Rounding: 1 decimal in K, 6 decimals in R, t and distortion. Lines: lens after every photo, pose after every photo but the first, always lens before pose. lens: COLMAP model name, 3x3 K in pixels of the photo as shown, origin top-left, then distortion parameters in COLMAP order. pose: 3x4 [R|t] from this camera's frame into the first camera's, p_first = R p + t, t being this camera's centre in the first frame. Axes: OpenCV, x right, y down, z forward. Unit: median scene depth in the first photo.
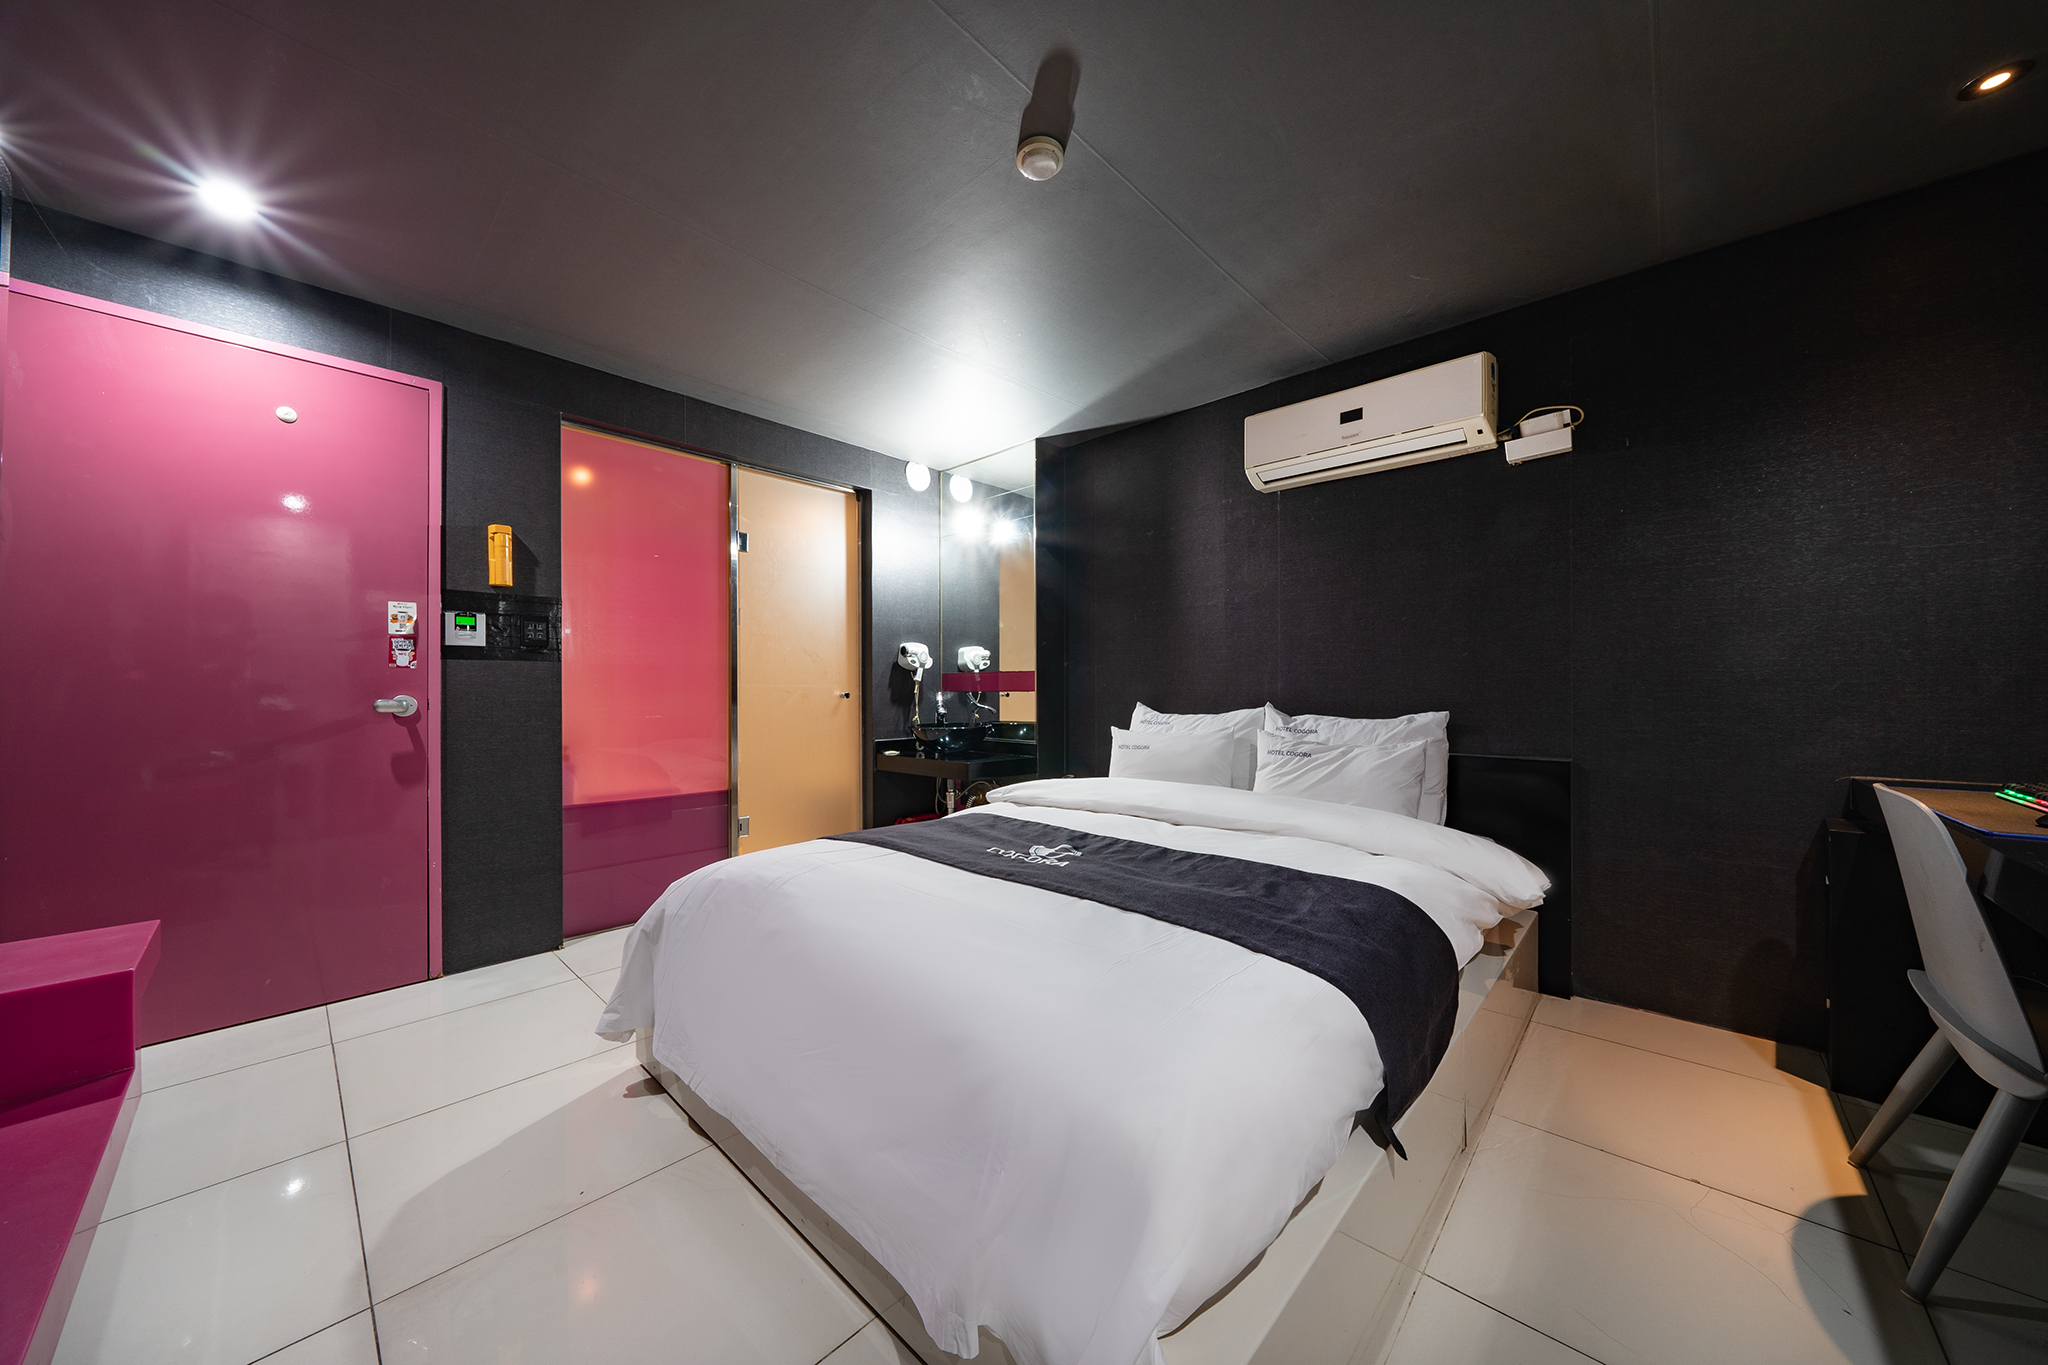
lens RADIAL K [[693.5, 0, 1021.4], [0, 693.5, 691.3], [0, 0, 1]] dist [-0.008244, 0.000673]
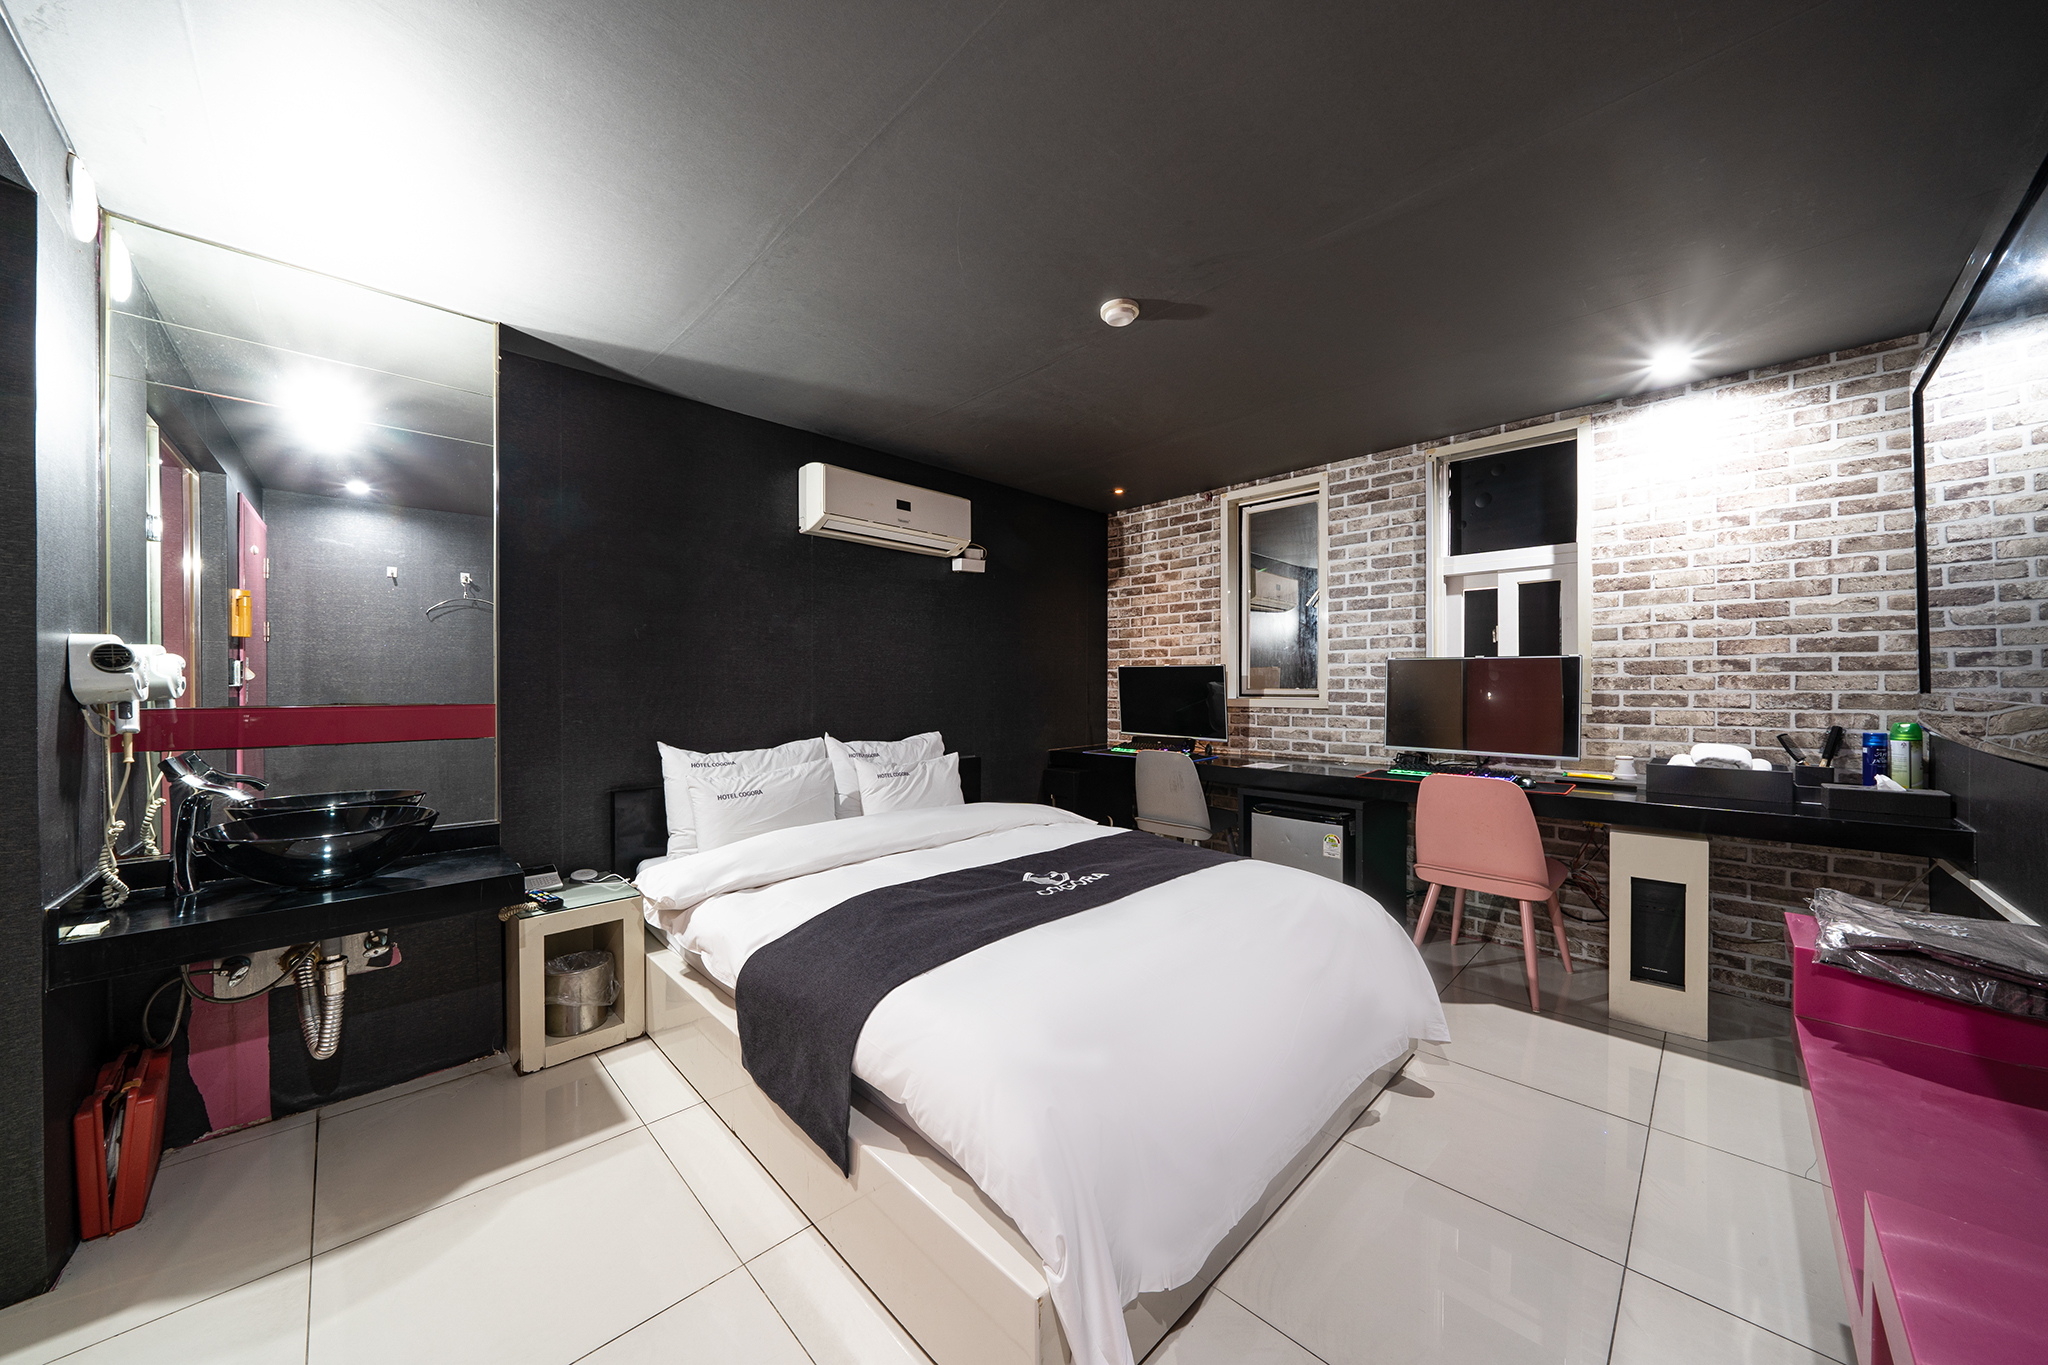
lens RADIAL K [[693.5, 0, 1025.9], [0, 693.5, 686.2], [0, 0, 1]] dist [-0.008244, 0.000673]
pose [[0.037704, 0.002801, 0.999285, -1.137884], [0.003372, 0.999990, -0.002930, -0.082678], [-0.999283, 0.003480, 0.037694, 1.031745]]
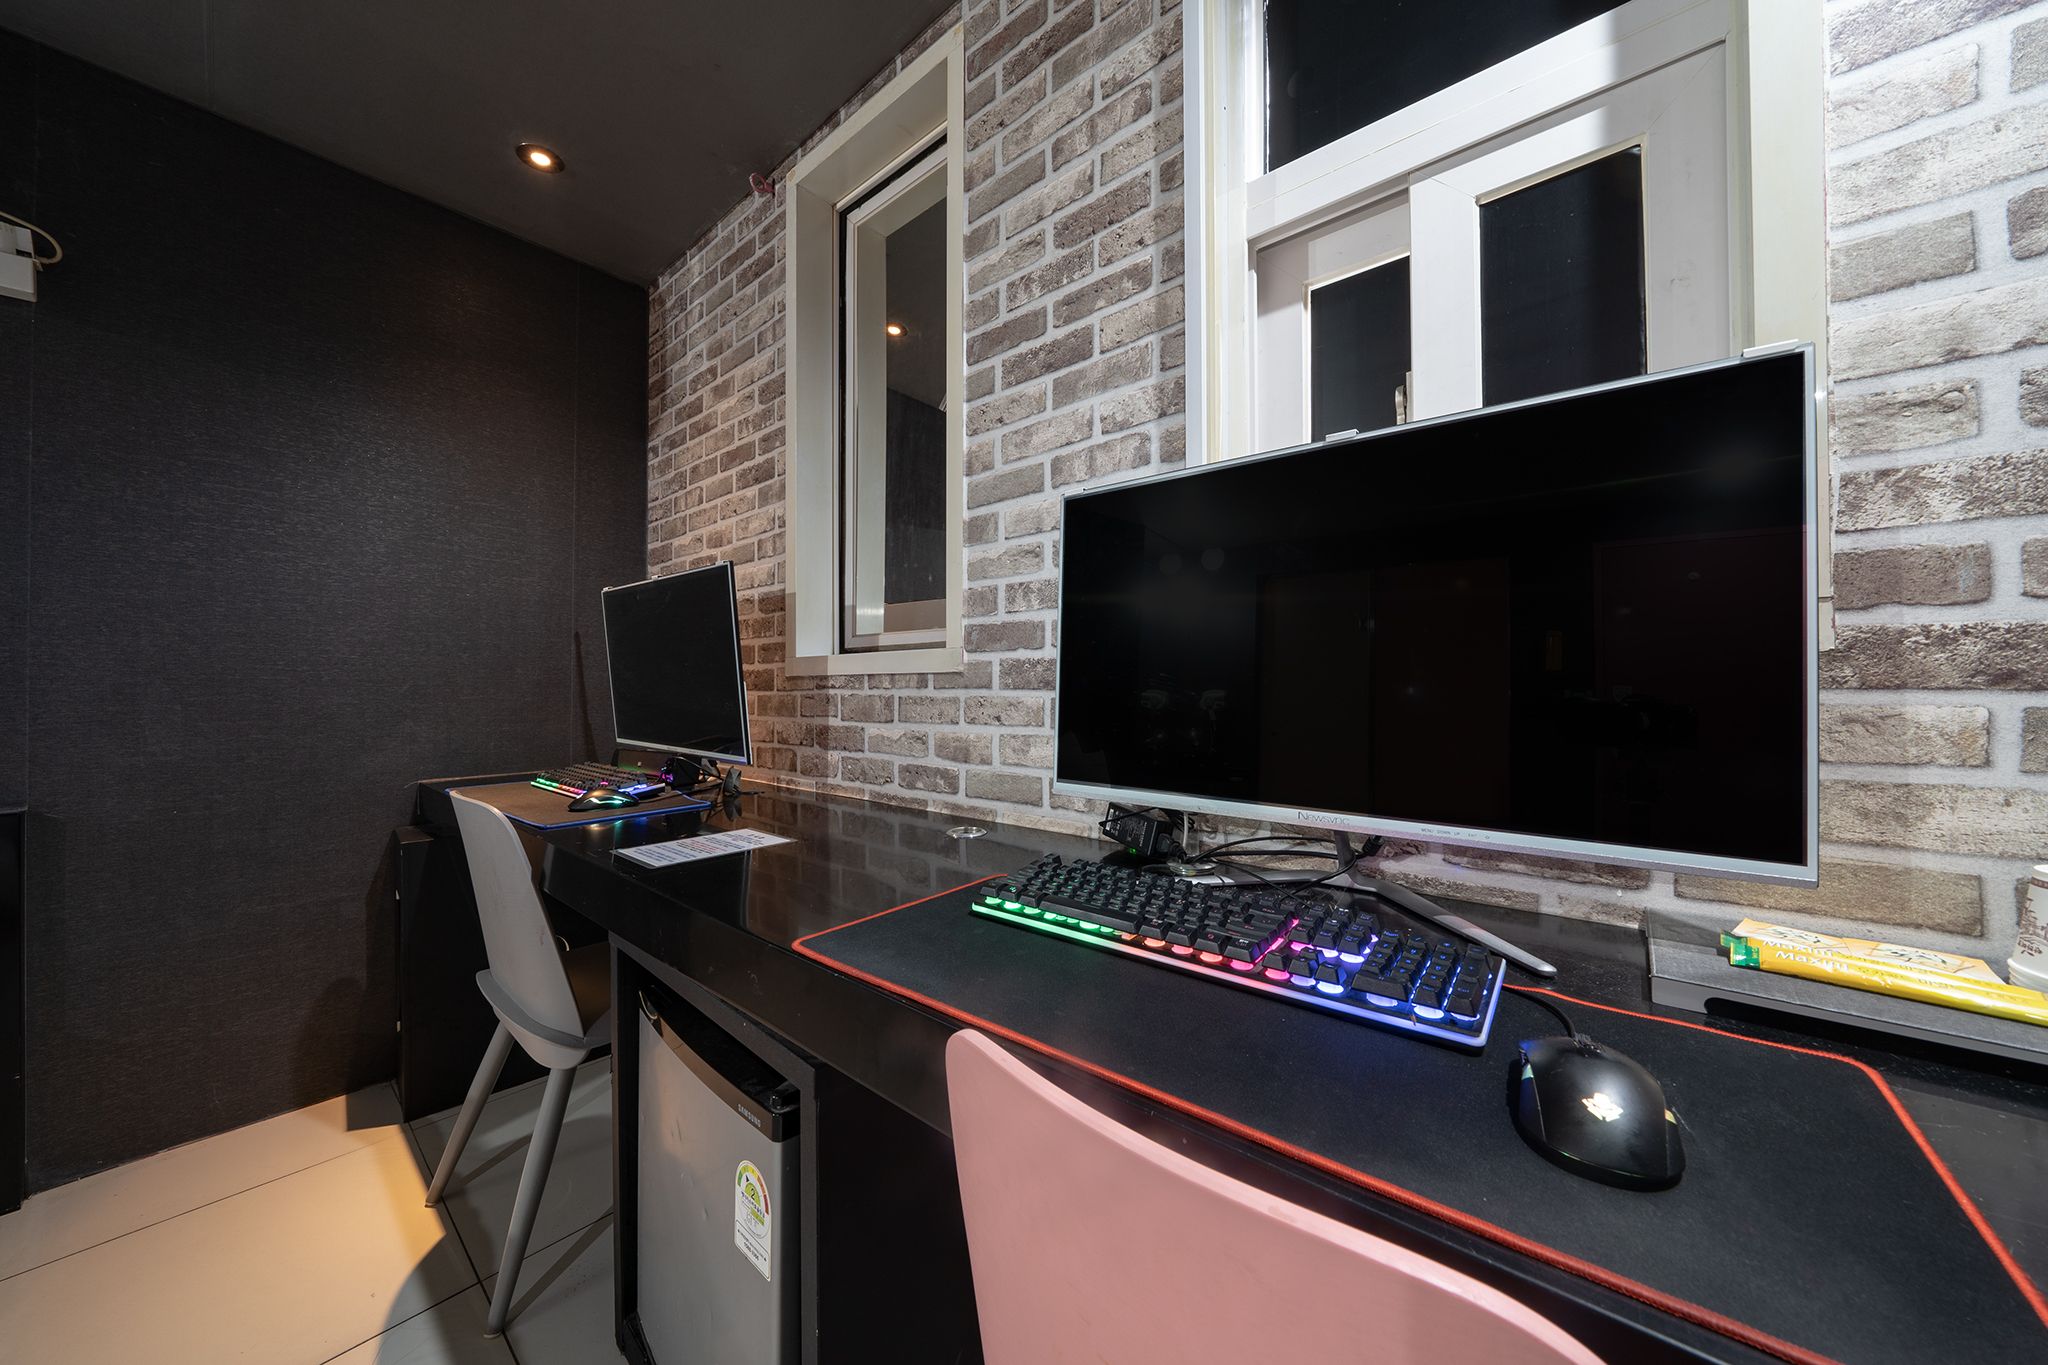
lens RADIAL K [[693.5, 0, 1028.4], [0, 693.5, 682.8], [0, 0, 1]] dist [-0.008244, 0.000673]
pose [[-0.051782, 0.012174, 0.998584, 0.193275], [0.004101, 0.999920, -0.011978, 0.000189], [-0.998650, 0.003475, -0.051828, 0.193081]]
